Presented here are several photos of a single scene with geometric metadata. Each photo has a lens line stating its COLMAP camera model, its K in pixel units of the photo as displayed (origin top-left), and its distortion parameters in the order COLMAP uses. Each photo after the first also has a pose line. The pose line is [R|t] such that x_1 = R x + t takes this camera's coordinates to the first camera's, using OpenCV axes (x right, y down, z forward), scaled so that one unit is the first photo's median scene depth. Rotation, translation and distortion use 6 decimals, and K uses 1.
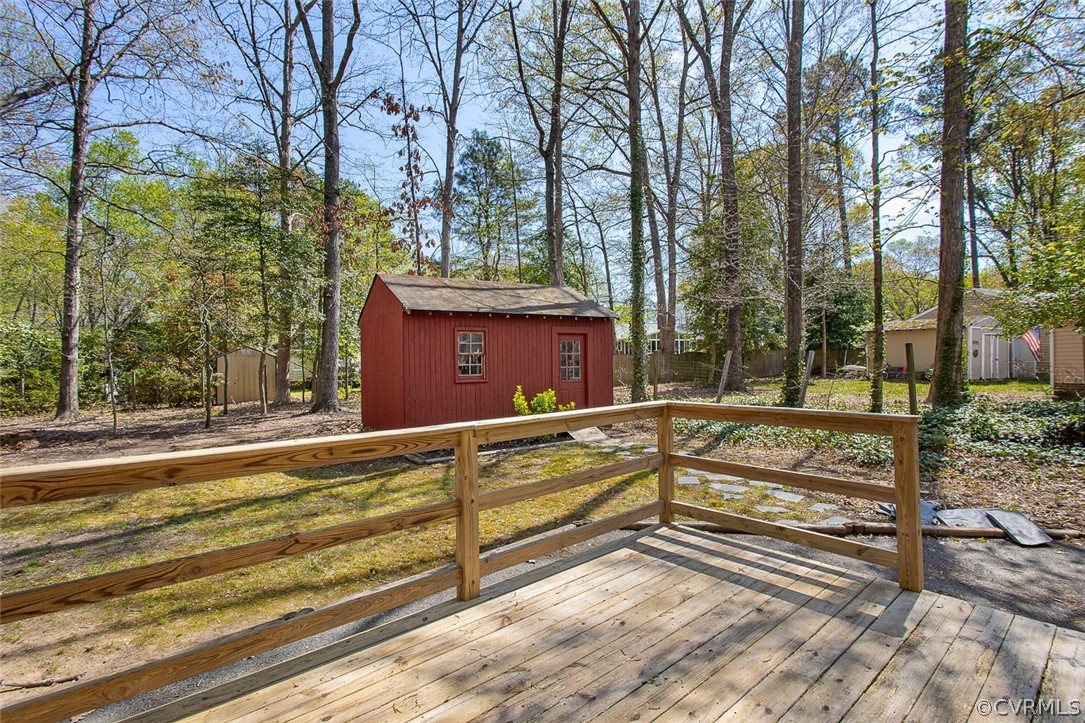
lens RADIAL K [[524.7, 0, 543.6], [0, 524.7, 363.7], [0, 0, 1]] dist [0.002956, 0.000594]
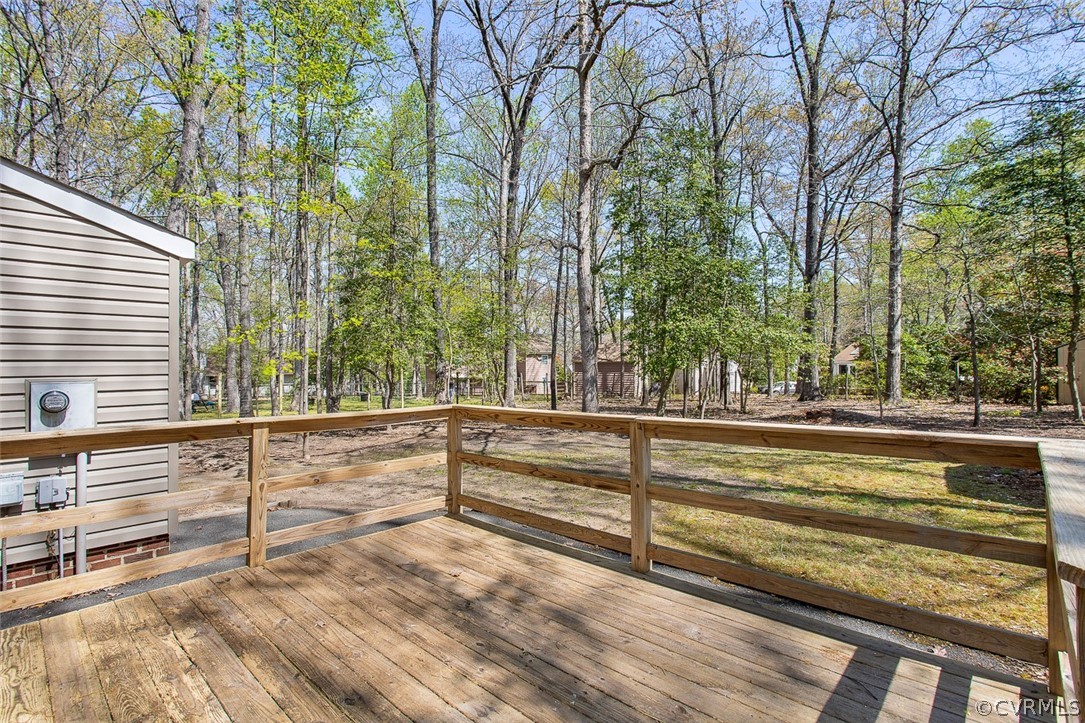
lens RADIAL K [[524.7, 0, 541.9], [0, 524.7, 360.2], [0, 0, 1]] dist [0.002956, 0.000594]
pose [[0.099793, -0.003419, -0.995002, 0.232975], [0.012139, 0.999924, -0.002218, 0.000784], [0.994934, -0.011857, 0.099827, 0.176969]]
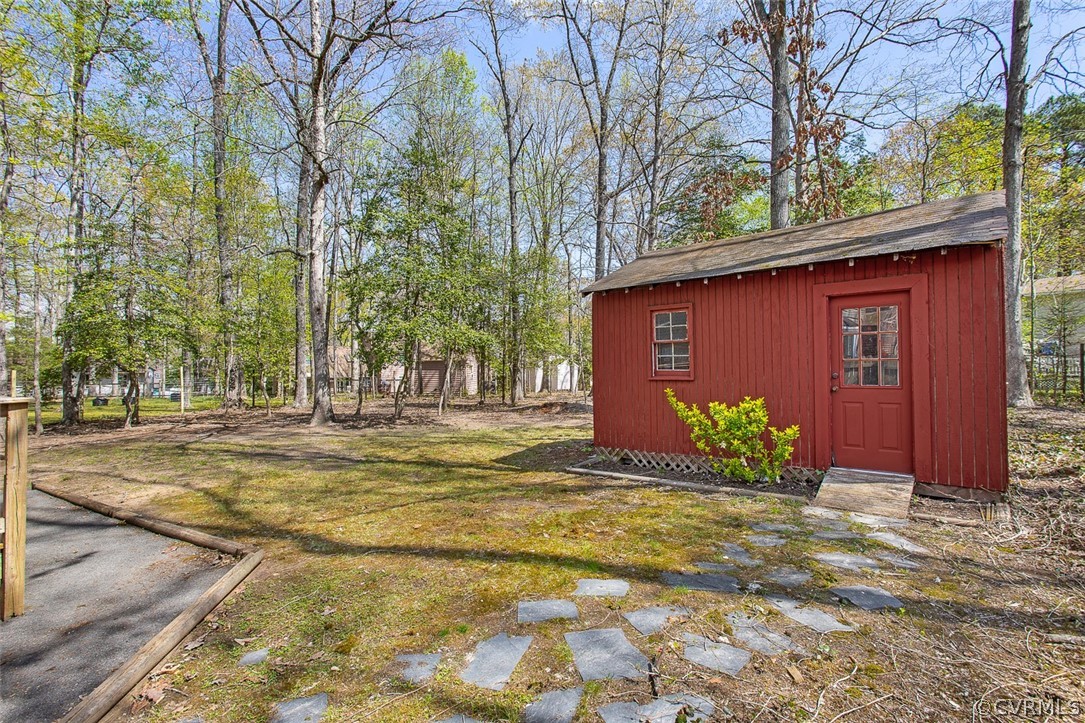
lens RADIAL K [[524.7, 0, 543.1], [0, 524.7, 358.0], [0, 0, 1]] dist [0.002956, 0.000594]
pose [[0.282761, -0.004266, -0.959181, 0.405164], [0.004149, 0.999986, -0.003224, 0.005312], [0.959181, -0.003068, 0.282775, 0.498621]]
